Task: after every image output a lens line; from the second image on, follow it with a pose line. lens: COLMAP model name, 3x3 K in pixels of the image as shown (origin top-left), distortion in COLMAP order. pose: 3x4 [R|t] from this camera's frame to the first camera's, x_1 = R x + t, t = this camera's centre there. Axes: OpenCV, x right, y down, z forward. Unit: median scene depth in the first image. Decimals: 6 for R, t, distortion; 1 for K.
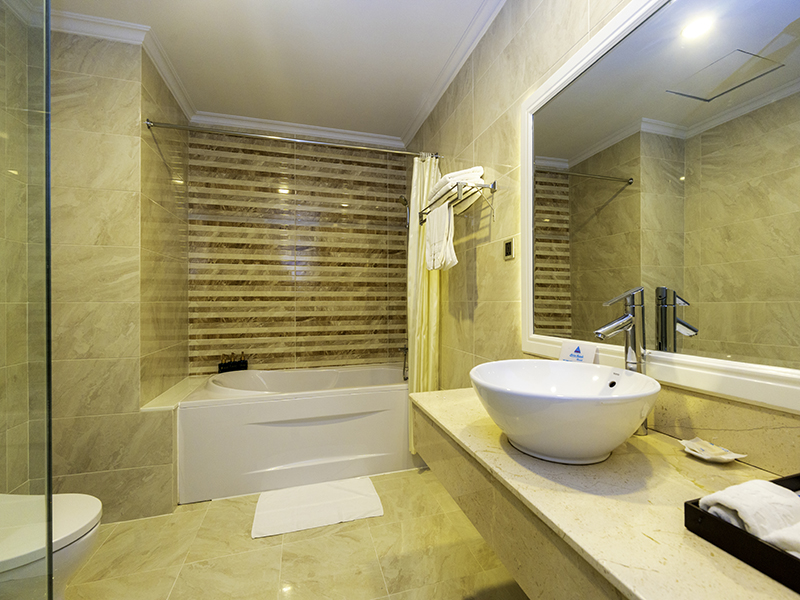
lens RADIAL K [[341.6, 0, 400.2], [0, 341.6, 301.8], [0, 0, 1]] dist [0.000752, 0.000400]
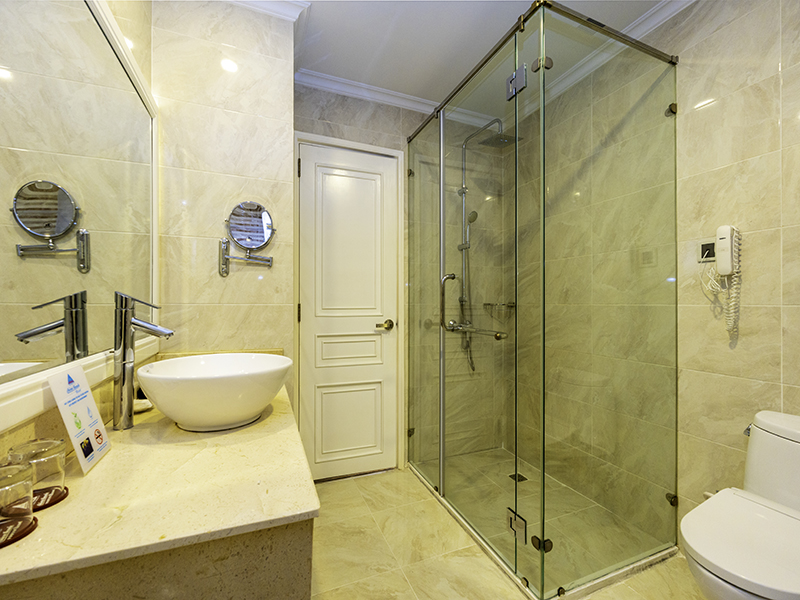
lens RADIAL K [[341.6, 0, 398.9], [0, 341.6, 301.5], [0, 0, 1]] dist [0.000752, 0.000400]
pose [[-0.993498, 0.000009, -0.113848, -0.041222], [0.000487, 0.999991, -0.004169, -0.008120], [0.113847, -0.004197, -0.993489, 2.081049]]
